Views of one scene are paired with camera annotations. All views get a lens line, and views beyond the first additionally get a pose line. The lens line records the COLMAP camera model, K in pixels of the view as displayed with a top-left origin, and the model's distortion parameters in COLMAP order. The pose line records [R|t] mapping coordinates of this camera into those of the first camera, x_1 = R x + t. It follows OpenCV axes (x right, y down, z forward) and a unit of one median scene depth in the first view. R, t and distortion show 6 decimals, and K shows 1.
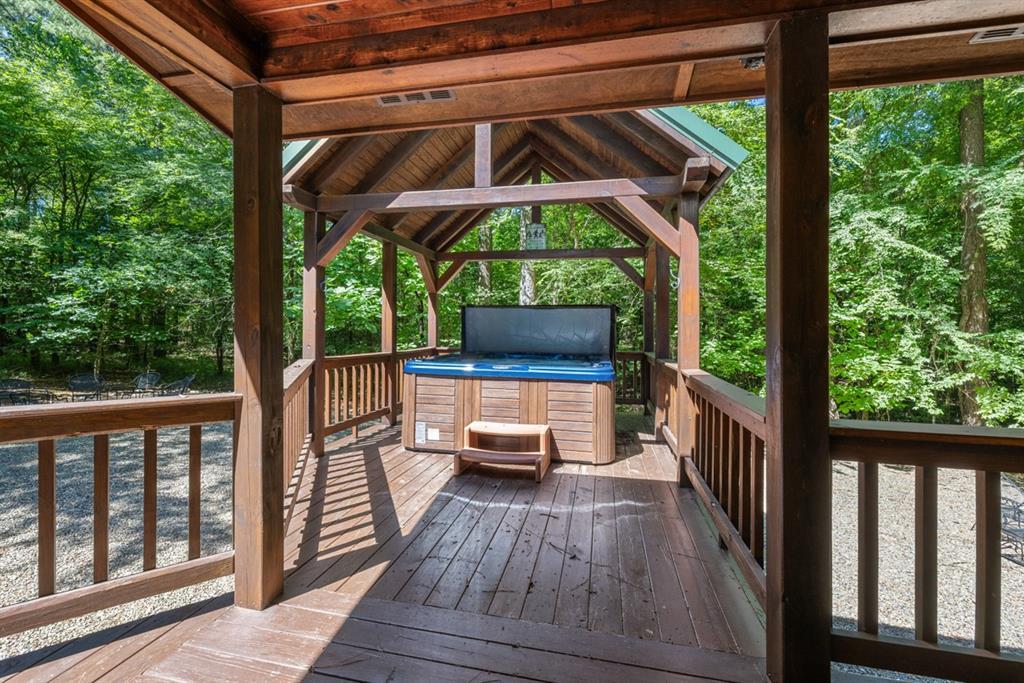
lens RADIAL K [[424.2, 0, 516.5], [0, 424.2, 332.4], [0, 0, 1]] dist [0.000294, 0.000146]
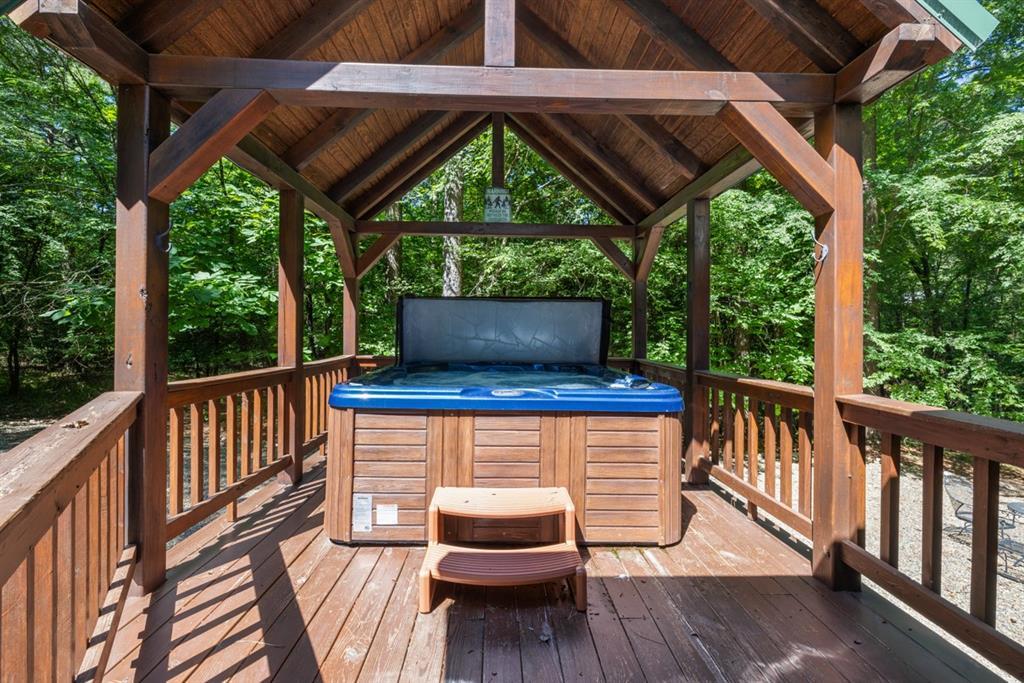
lens RADIAL K [[433.1, 0, 502.3], [0, 433.1, 332.0], [0, 0, 1]] dist [0.001838, 0.000277]
pose [[0.977622, -0.001608, 0.210364, -0.075839], [0.002422, 0.999991, -0.003608, -0.000671], [-0.210356, 0.004037, 0.977617, 0.182201]]
